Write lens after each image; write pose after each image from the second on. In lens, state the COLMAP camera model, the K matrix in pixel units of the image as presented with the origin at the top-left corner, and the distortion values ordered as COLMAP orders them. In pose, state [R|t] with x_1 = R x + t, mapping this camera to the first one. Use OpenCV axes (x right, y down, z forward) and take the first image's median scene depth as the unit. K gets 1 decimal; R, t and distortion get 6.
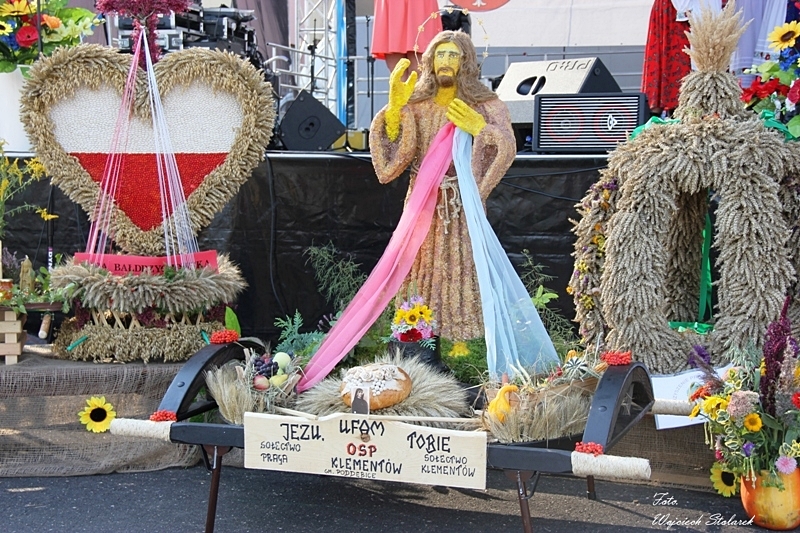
lens RADIAL K [[948.6, 0, 400.0], [0, 948.6, 266.5], [0, 0, 1]] dist [0.024135, 0.115652]
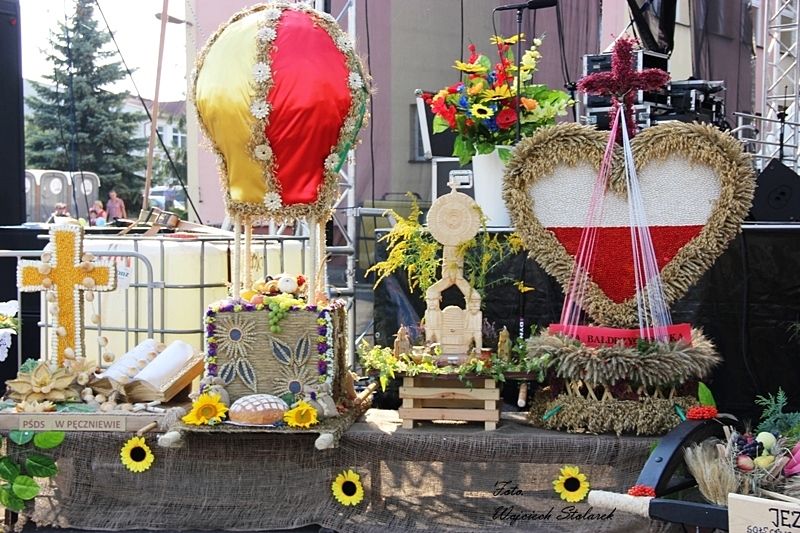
lens RADIAL K [[948.6, 0, 400.0], [0, 948.6, 266.5], [0, 0, 1]] dist [0.024135, 0.115652]
pose [[0.966448, 0.001504, -0.256856, -0.232617], [-0.015361, 0.998532, -0.051949, -0.020458], [0.256401, 0.054151, 0.965052, -0.034737]]
